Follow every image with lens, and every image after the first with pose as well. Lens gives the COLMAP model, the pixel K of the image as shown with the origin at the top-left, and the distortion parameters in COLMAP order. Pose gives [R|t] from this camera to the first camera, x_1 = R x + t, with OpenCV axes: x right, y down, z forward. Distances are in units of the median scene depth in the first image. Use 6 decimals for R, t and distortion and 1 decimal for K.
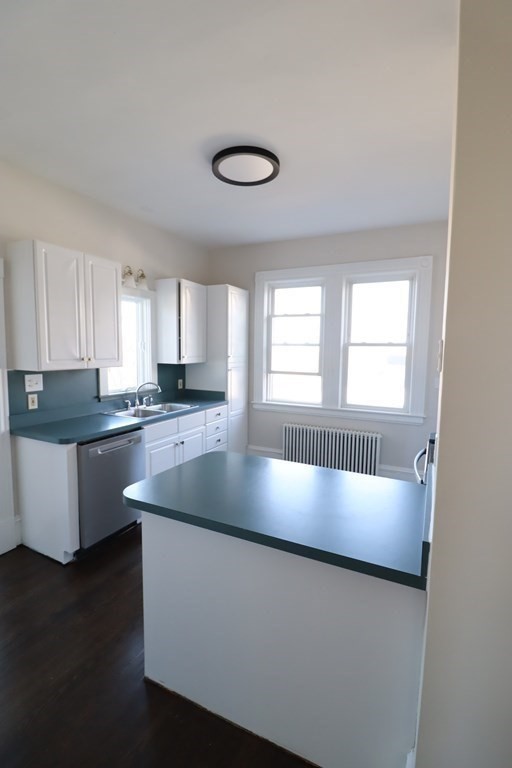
lens RADIAL K [[362.3, 0, 257.2], [0, 362.3, 386.3], [0, 0, 1]] dist [-0.001748, -0.000091]
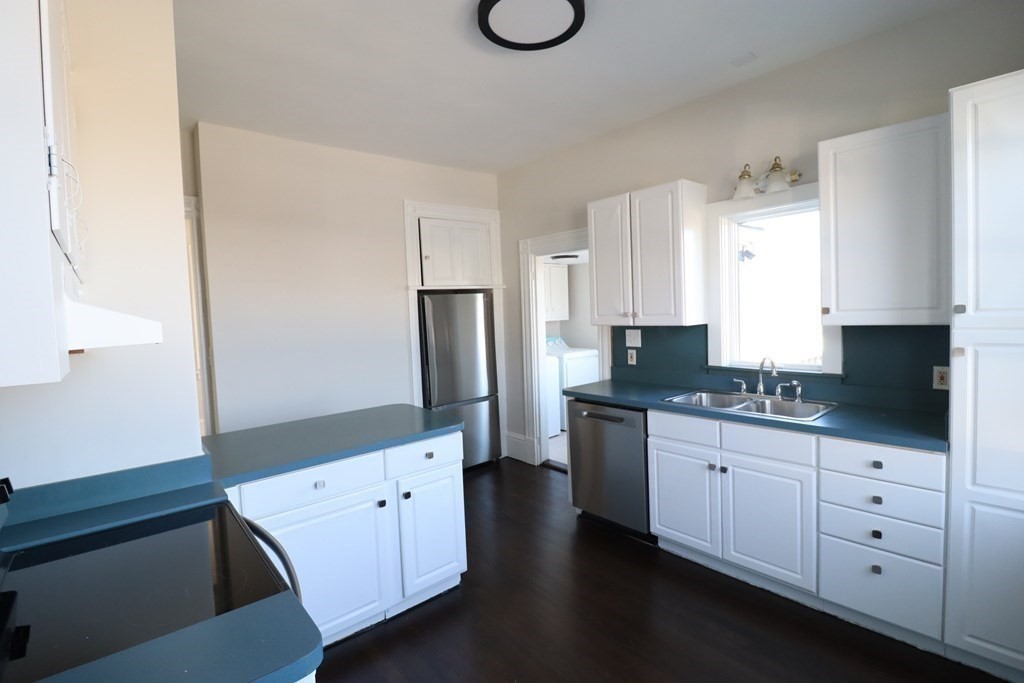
lens RADIAL K [[483.1, 0, 510.1], [0, 483.1, 332.5], [0, 0, 1]] dist [-0.001748, -0.000091]
pose [[-0.409961, 0.047808, -0.910849, 0.701037], [-0.057068, 0.995324, 0.077927, -0.106313], [0.910316, 0.083928, -0.405316, 1.212042]]
